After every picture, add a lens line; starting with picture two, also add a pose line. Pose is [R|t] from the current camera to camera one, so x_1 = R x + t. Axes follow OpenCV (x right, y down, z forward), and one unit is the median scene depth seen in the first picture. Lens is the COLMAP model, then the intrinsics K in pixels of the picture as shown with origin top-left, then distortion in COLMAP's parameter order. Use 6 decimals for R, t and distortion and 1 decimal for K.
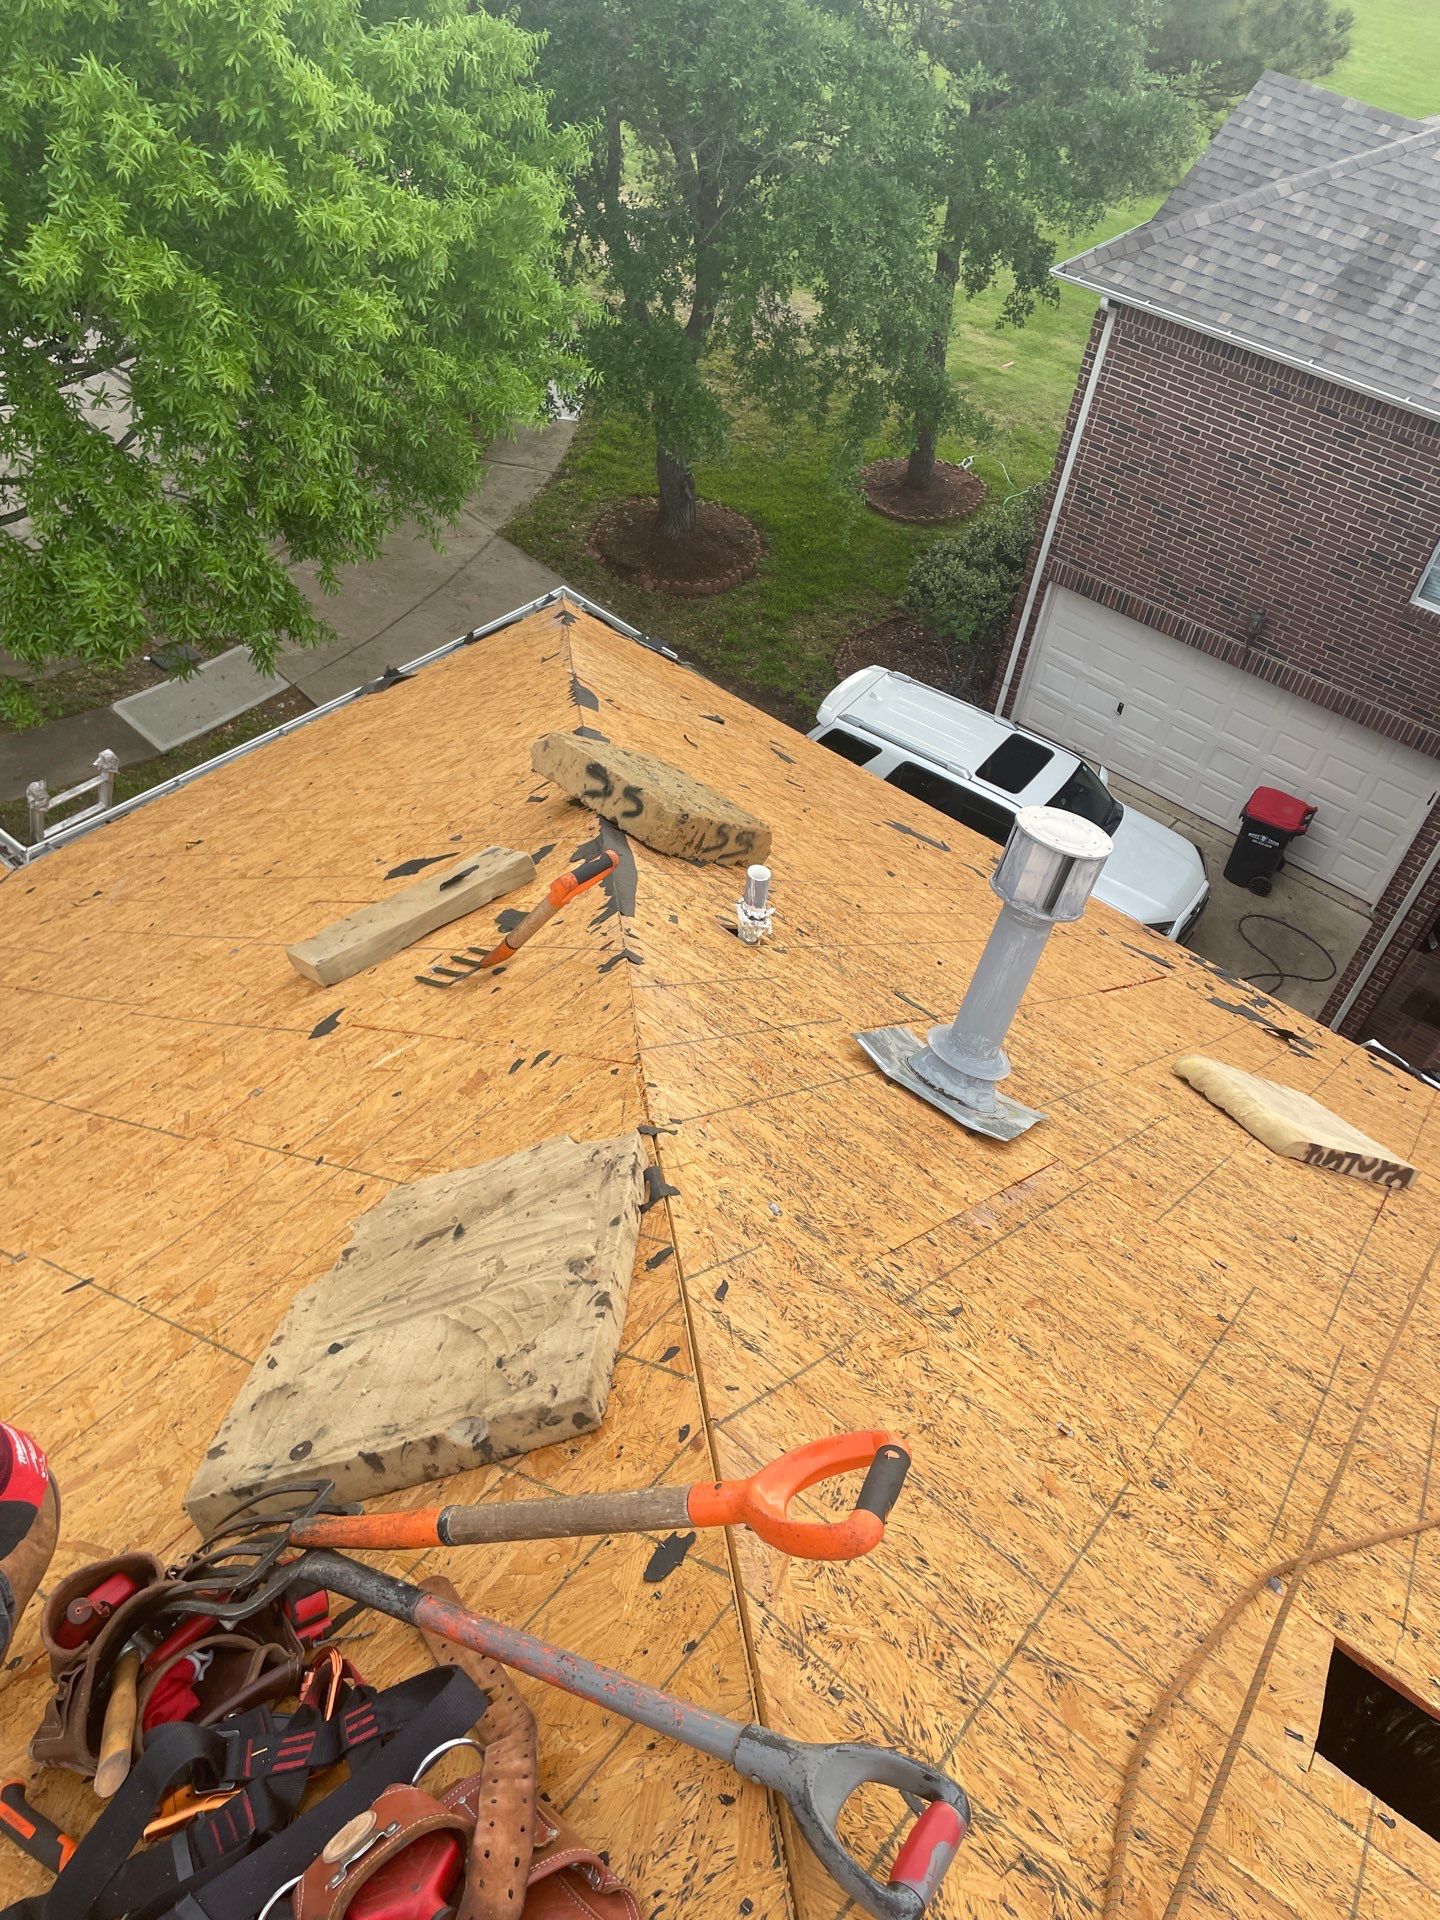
lens RADIAL K [[1465.1, 0, 720.0], [0, 1465.1, 960.0], [0, 0, 1]] dist [0.090965, -0.118838]
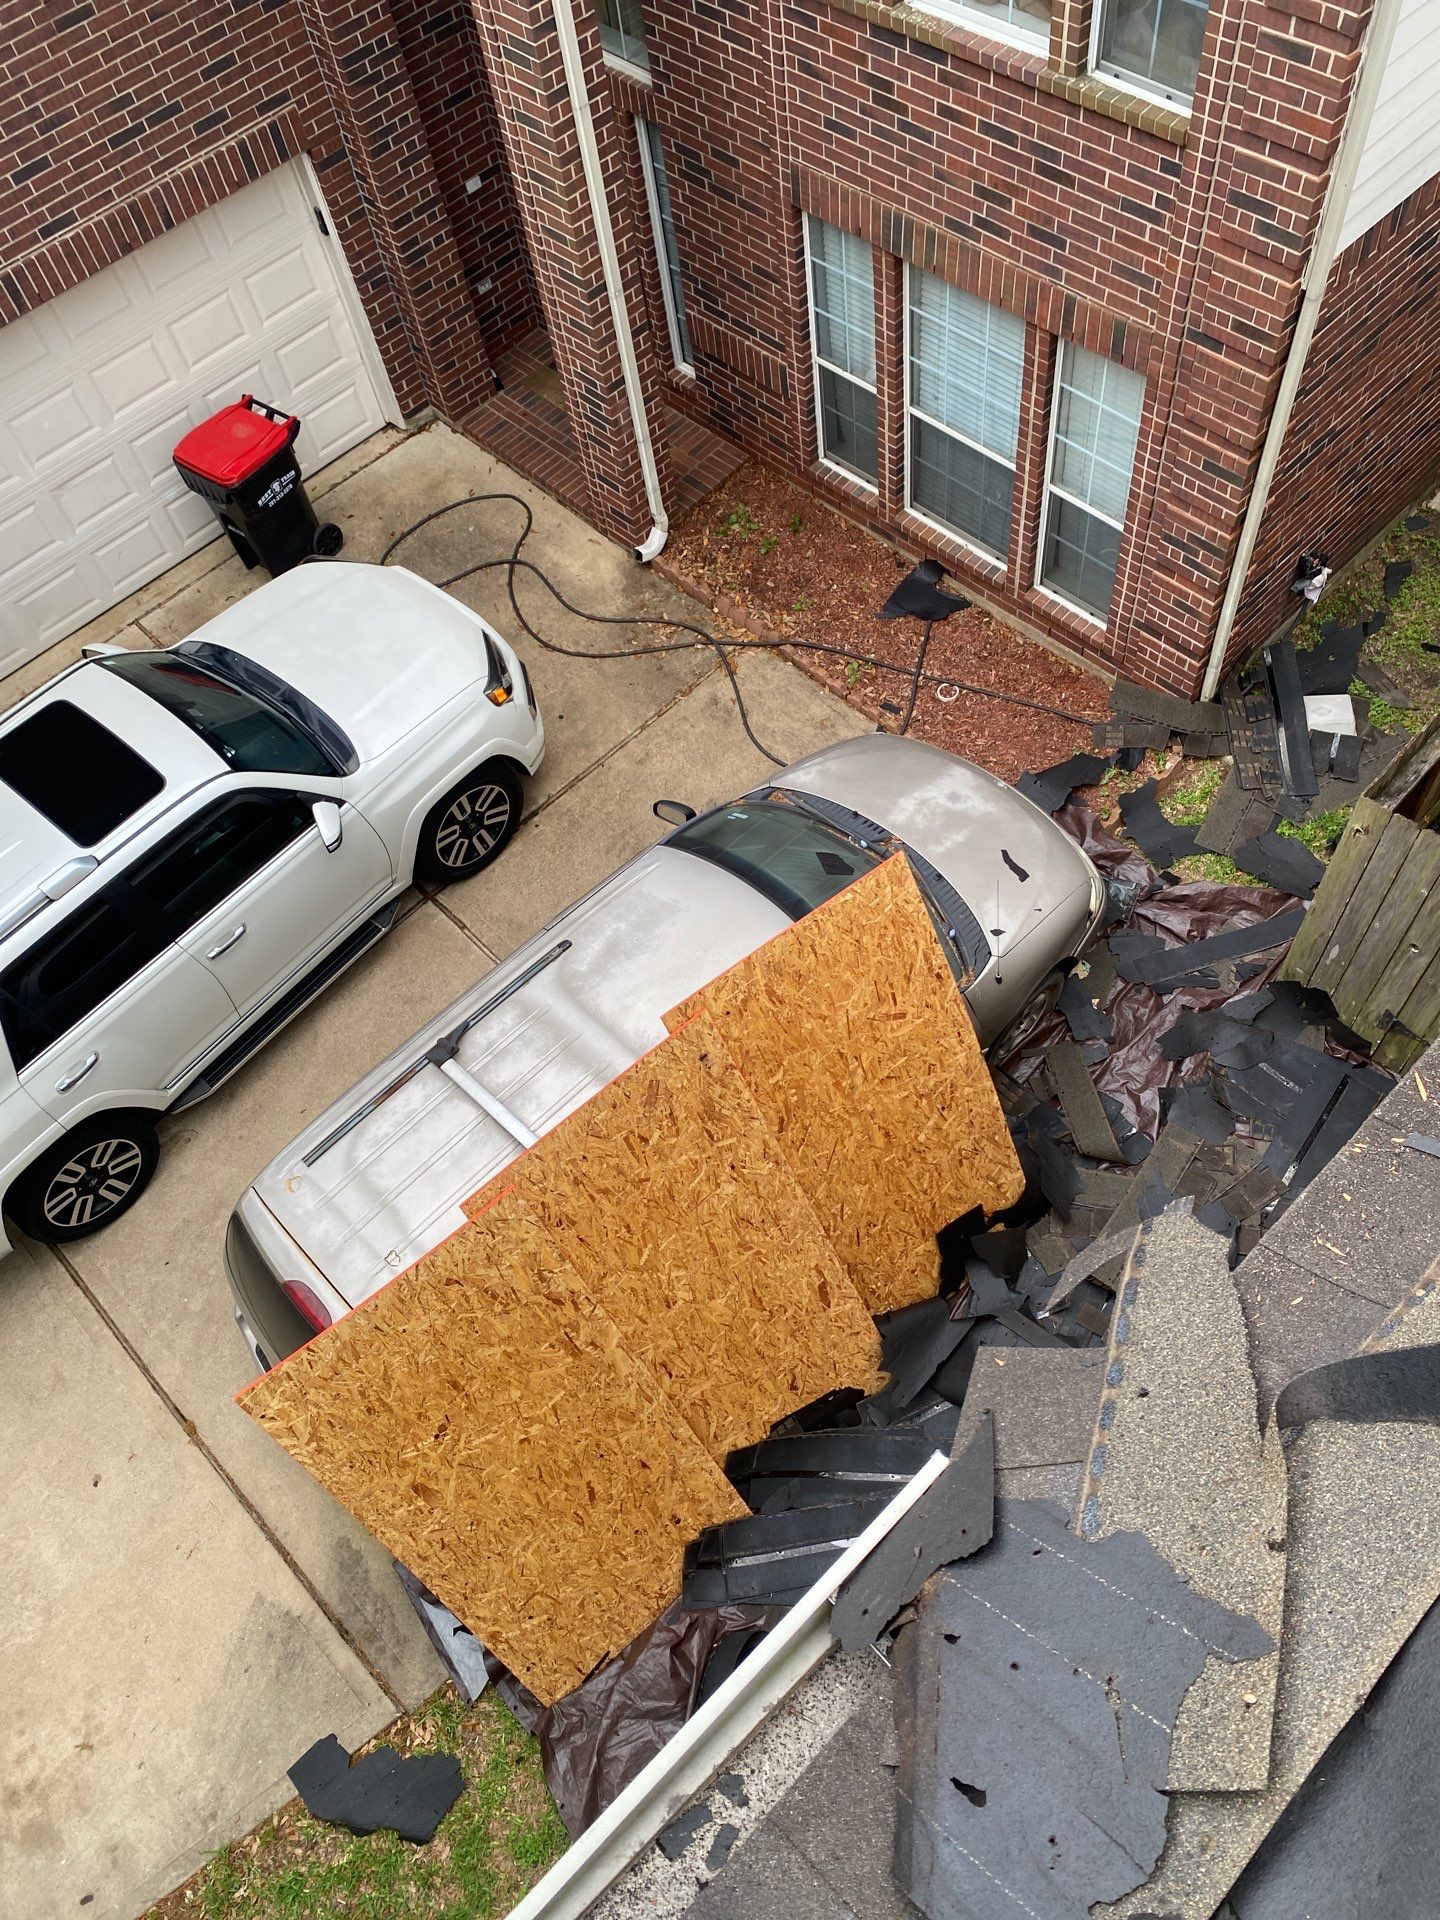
lens RADIAL K [[1452.5, 0, 720.0], [0, 1452.5, 960.0], [0, 0, 1]] dist [0.075688, -0.132484]
pose [[0.099207, -0.898414, 0.427798, -0.104598], [0.782114, 0.336193, 0.524663, -0.713455], [-0.615187, 0.282537, 0.736015, 2.018165]]
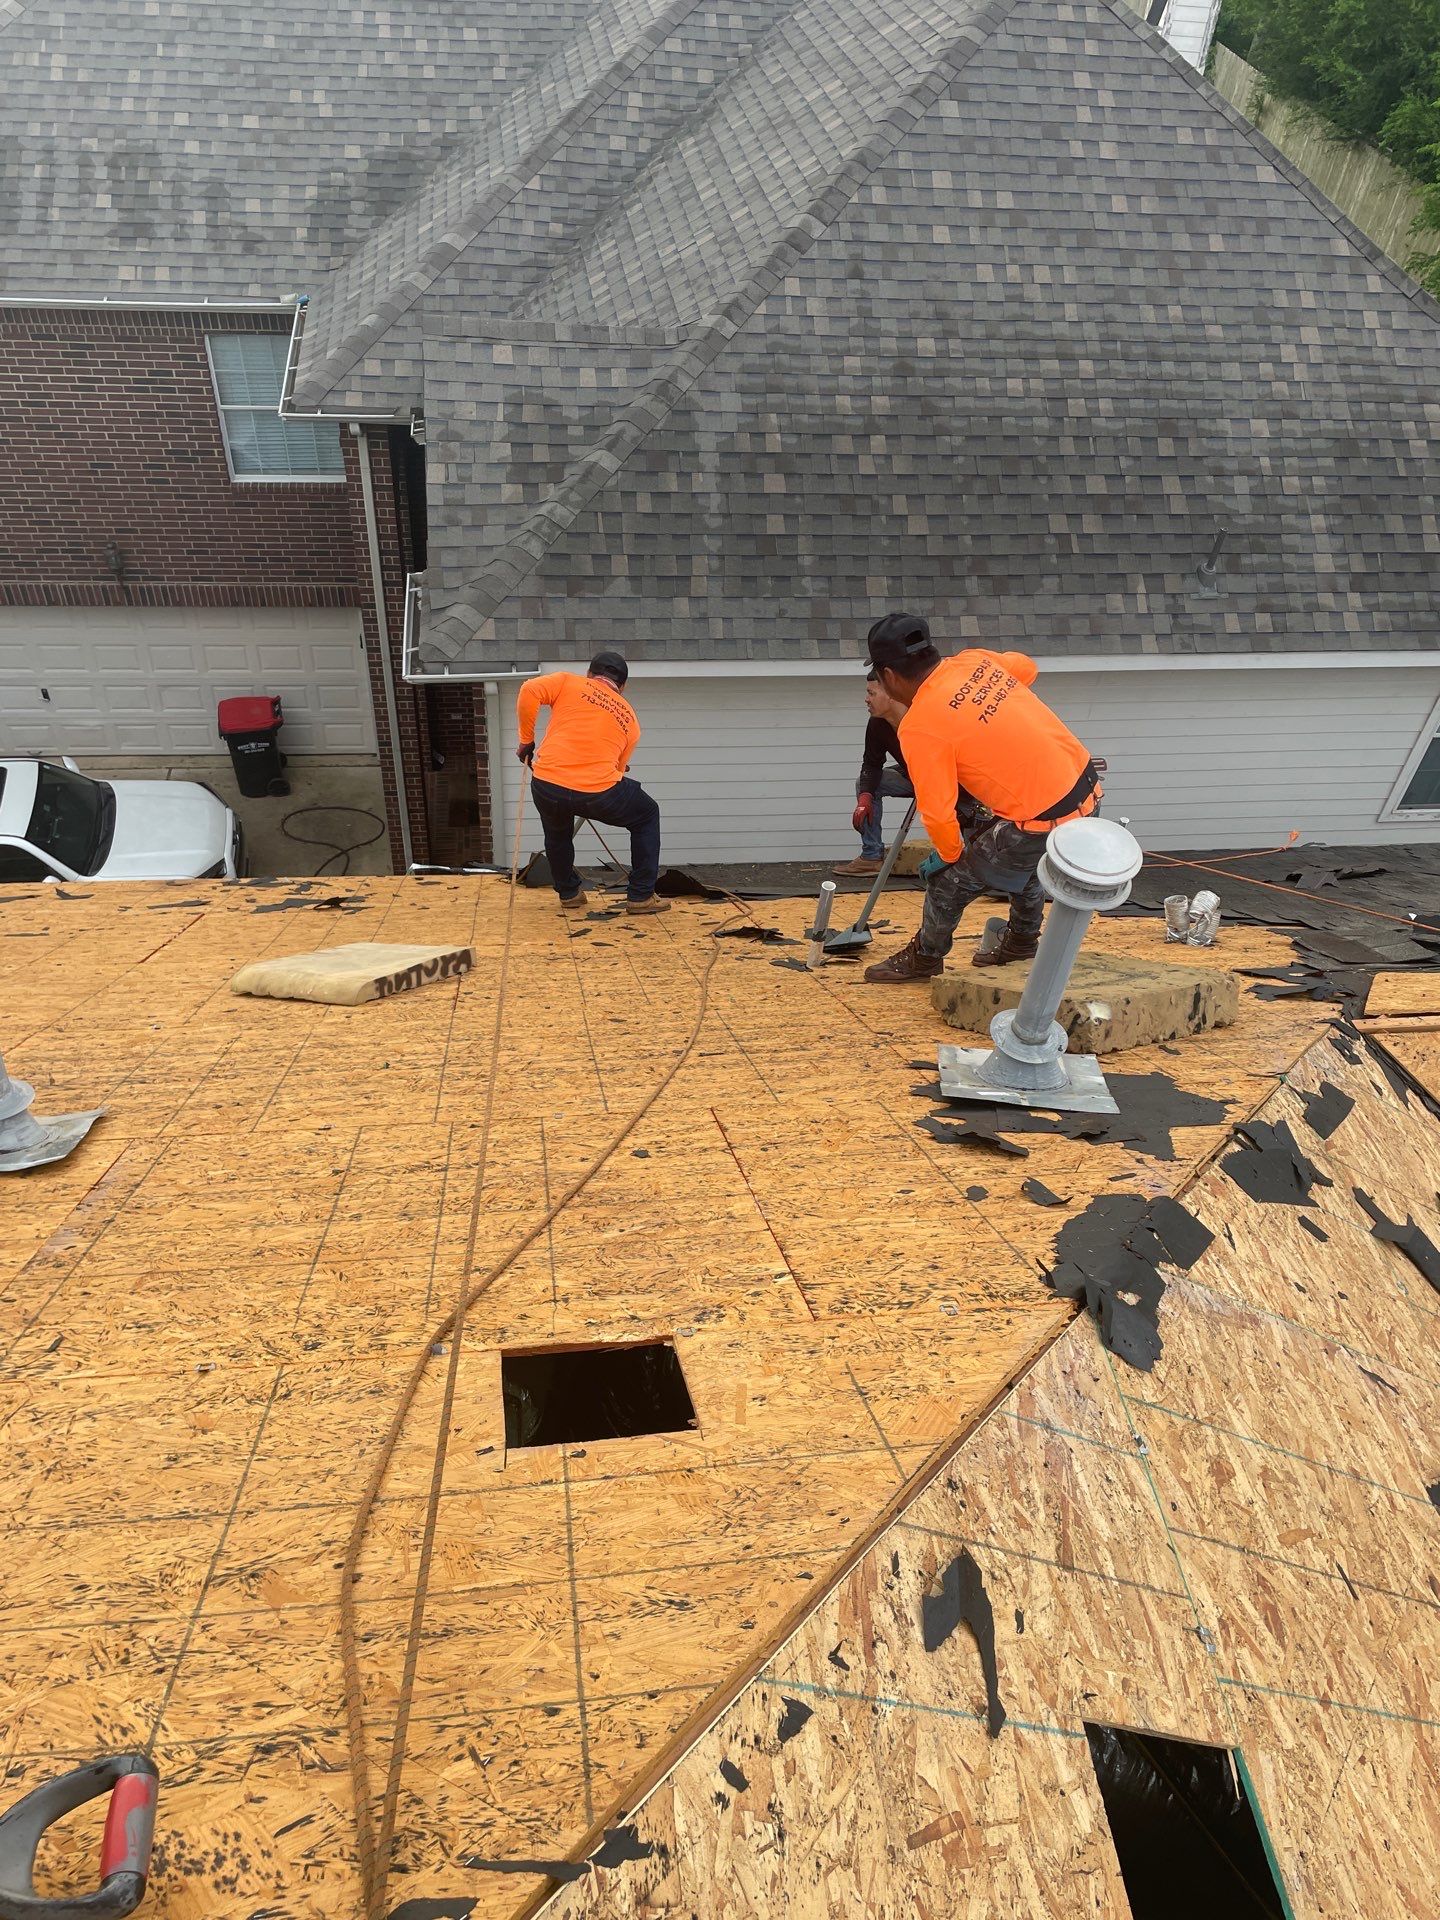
lens RADIAL K [[1465.1, 0, 720.0], [0, 1465.1, 960.0], [0, 0, 1]] dist [0.090965, -0.118838]
pose [[0.689067, -0.535210, 0.488607, 0.059817], [0.512378, 0.836605, 0.193808, 0.033308], [-0.512499, 0.116804, 0.850707, -0.024895]]
